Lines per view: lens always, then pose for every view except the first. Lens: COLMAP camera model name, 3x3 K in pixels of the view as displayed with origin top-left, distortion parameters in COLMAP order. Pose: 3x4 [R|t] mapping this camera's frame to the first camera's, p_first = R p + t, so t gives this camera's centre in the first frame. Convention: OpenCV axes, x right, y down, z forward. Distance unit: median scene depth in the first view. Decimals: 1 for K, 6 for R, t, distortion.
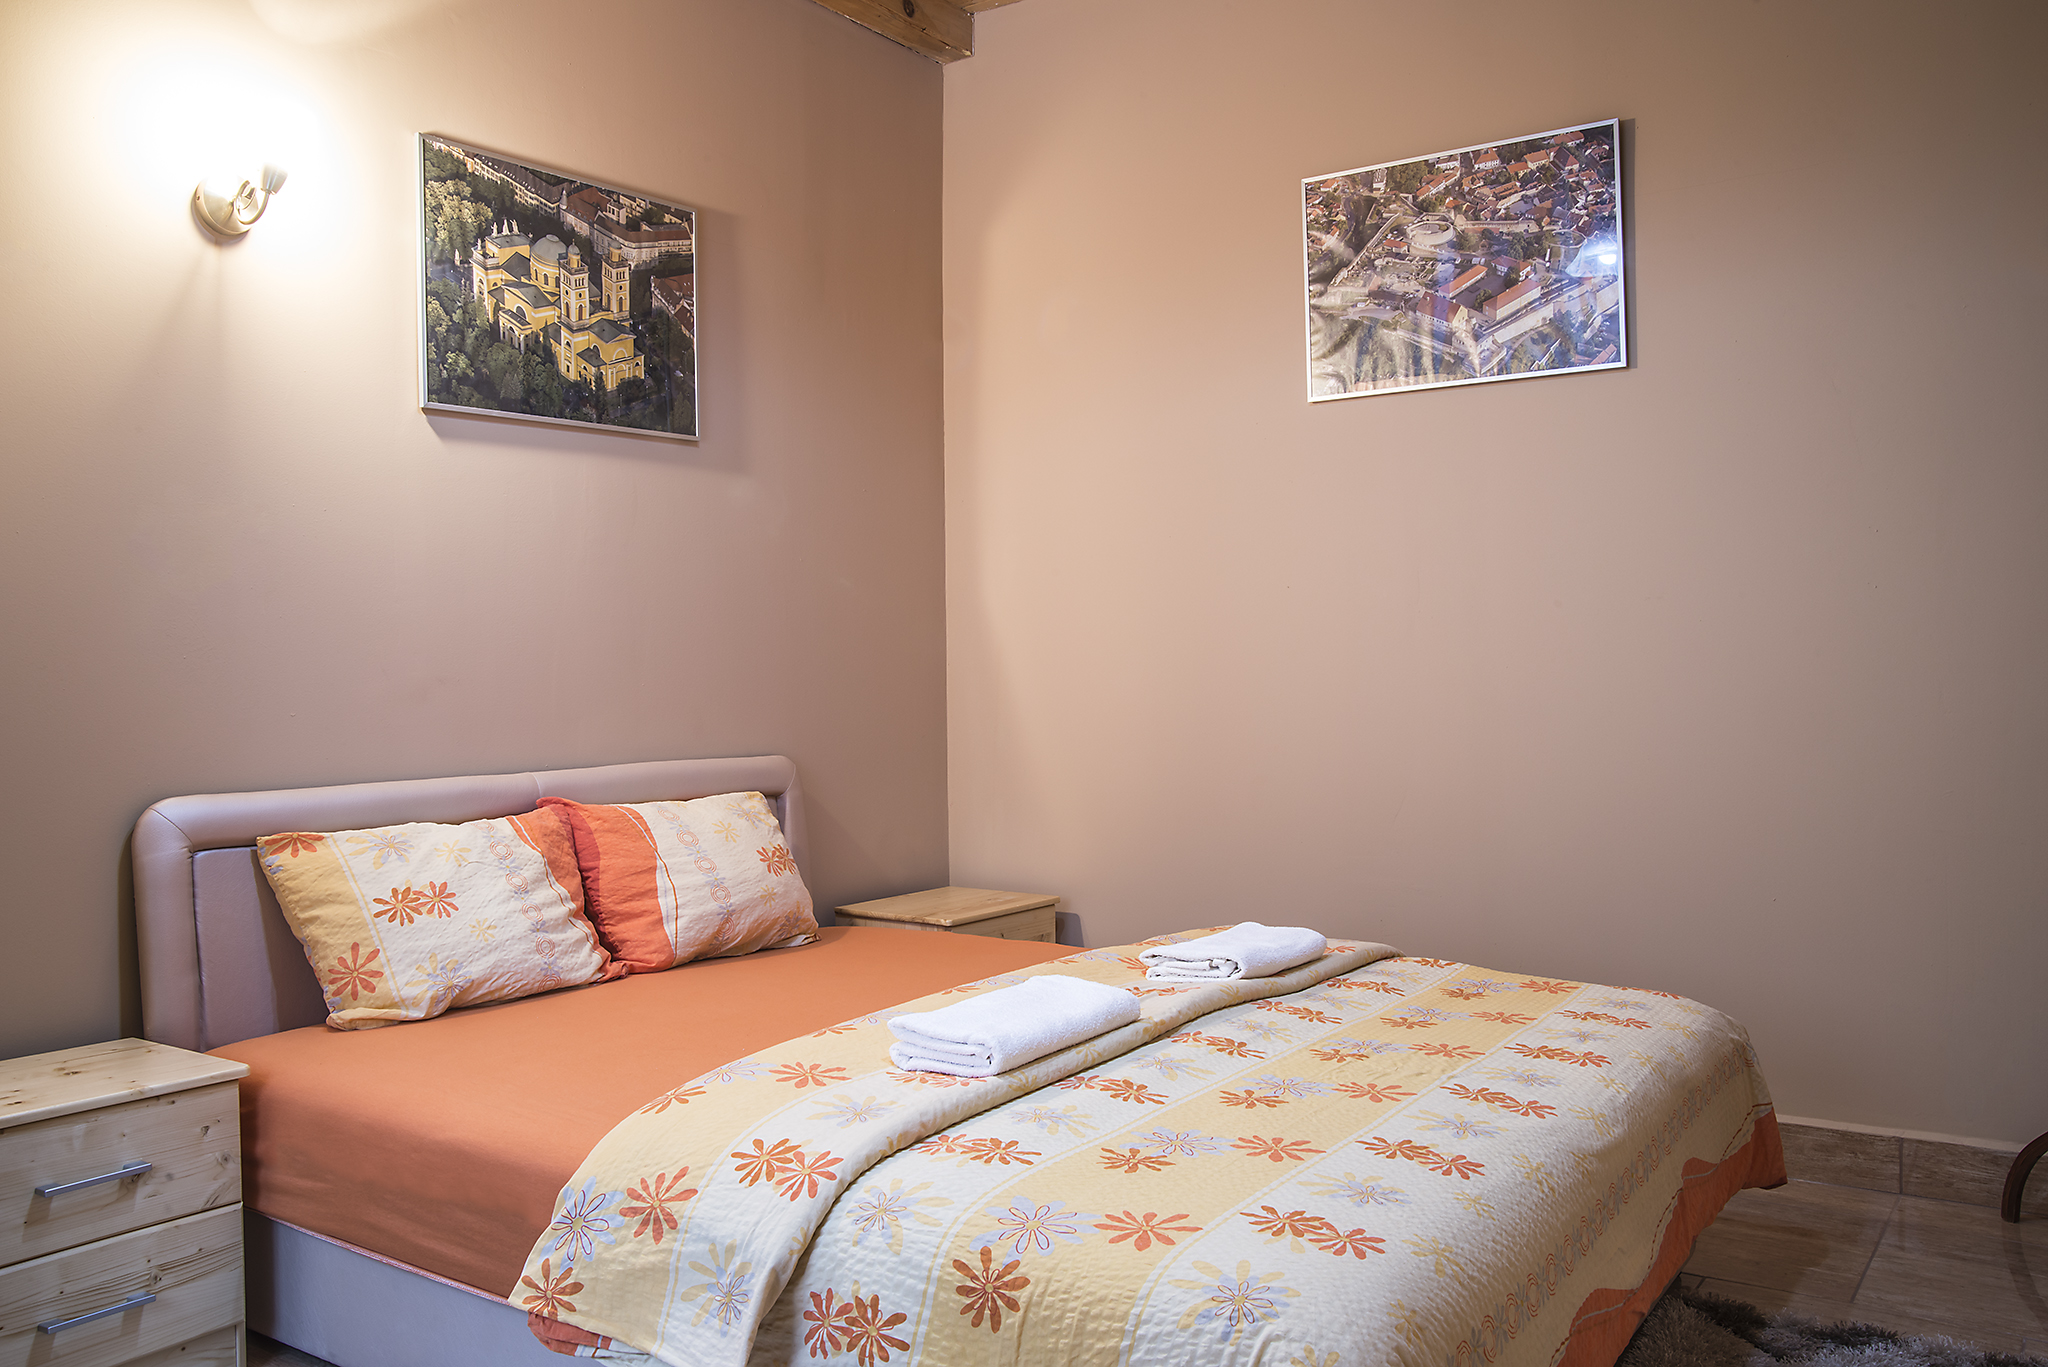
lens RADIAL K [[1634.1, 0, 1022.6], [0, 1634.1, 657.3], [0, 0, 1]] dist [-0.061814, 0.008232]
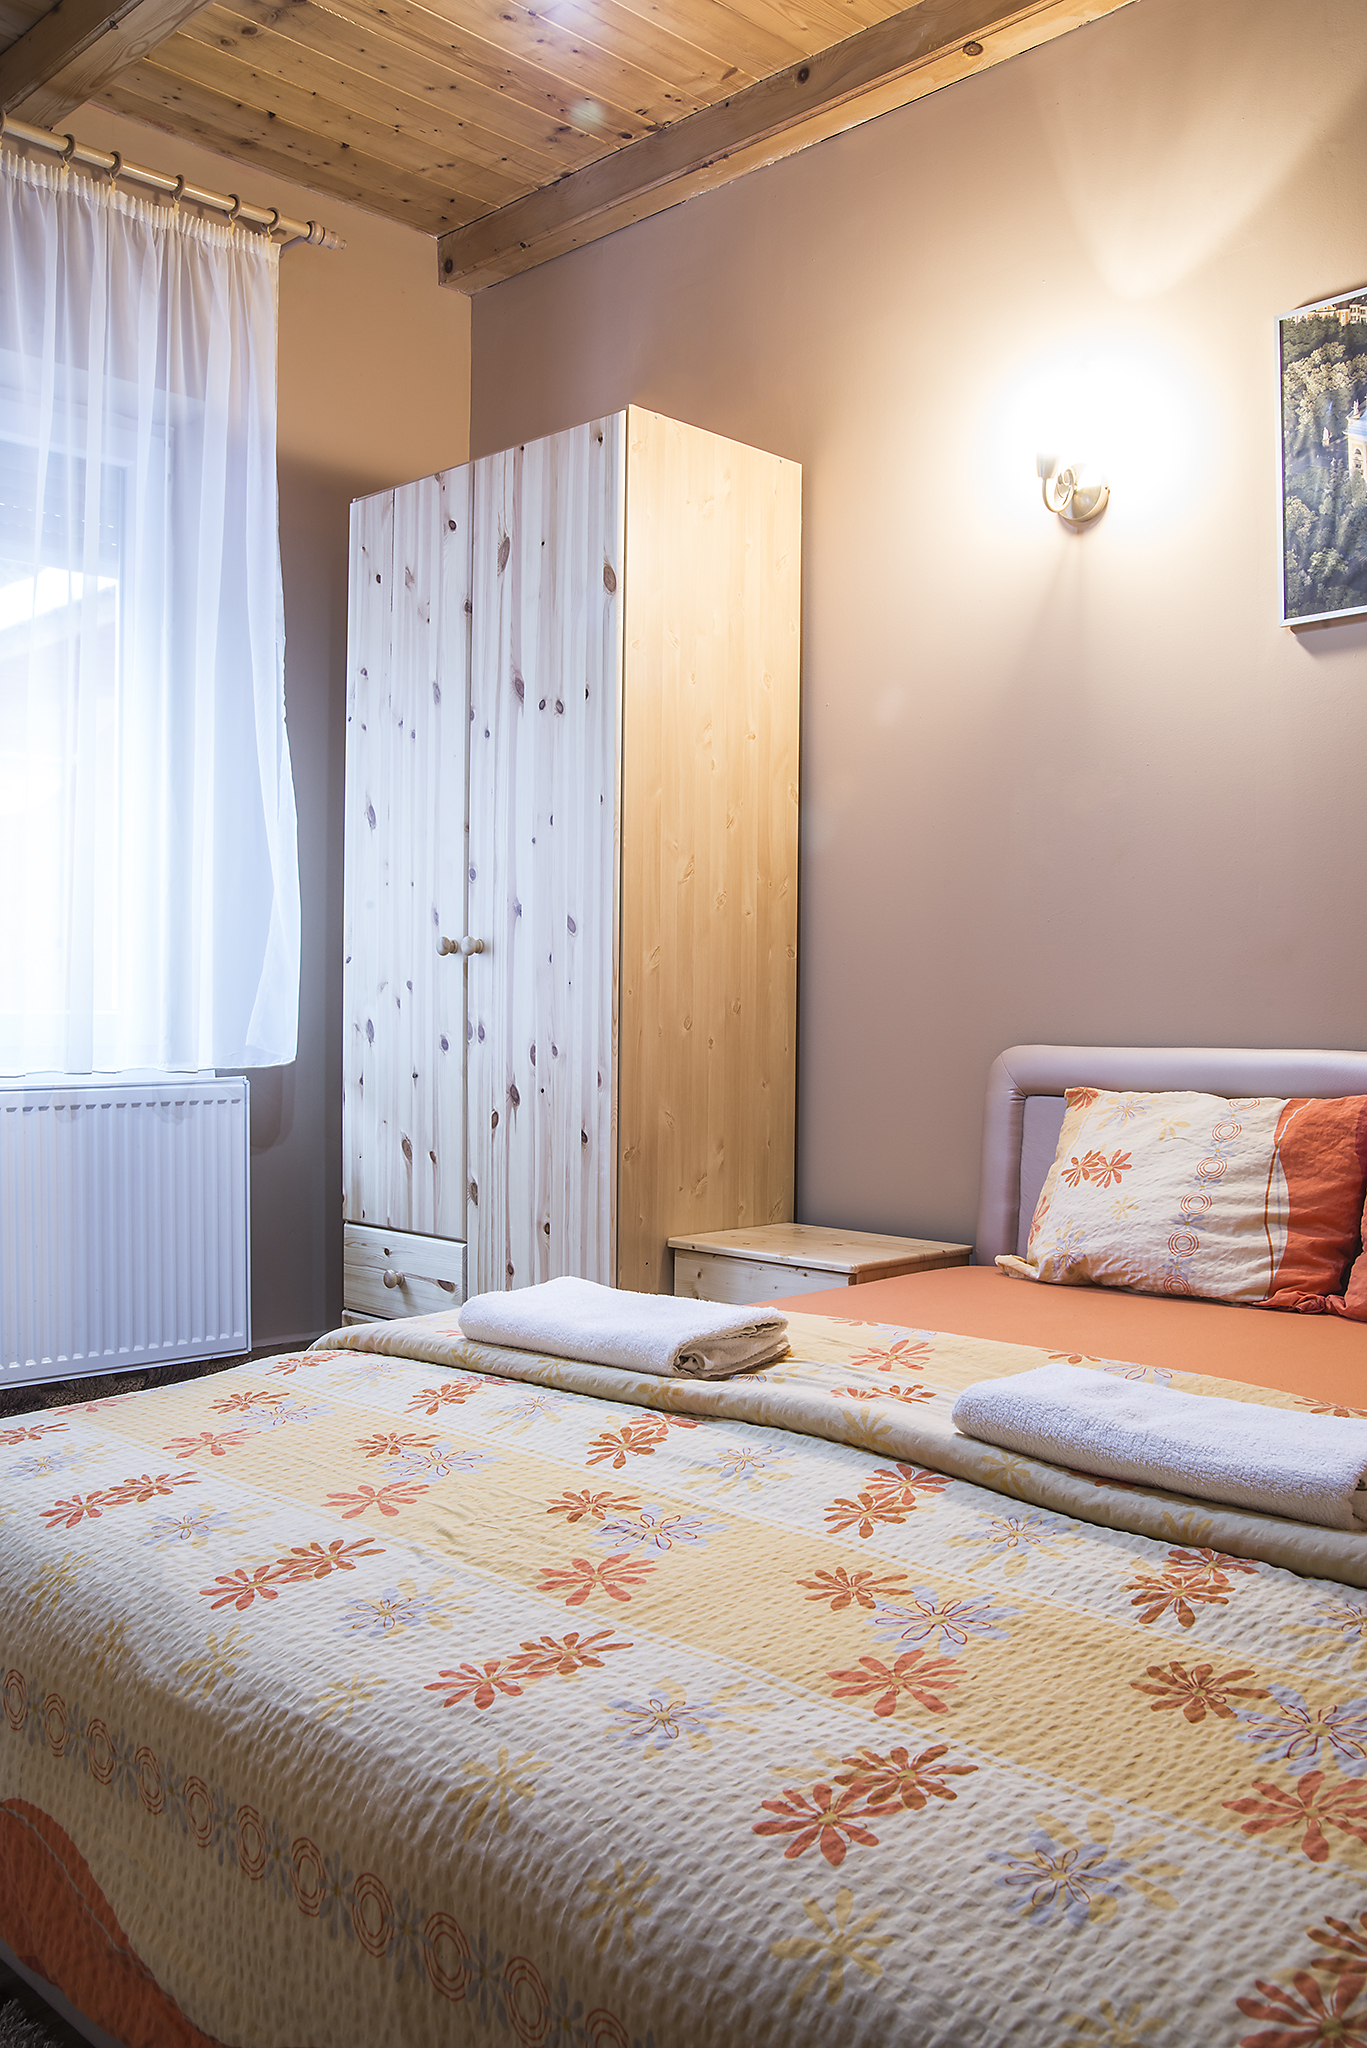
lens RADIAL K [[1788.5, 0, 683.5], [0, 1788.5, 1024.0], [0, 0, 1]] dist [-0.113821, 0.181969]
pose [[-0.184054, 0.005908, -0.982898, 0.624206], [-0.002407, 0.999976, 0.006462, 0.054335], [0.982913, 0.003555, -0.184035, 0.854329]]
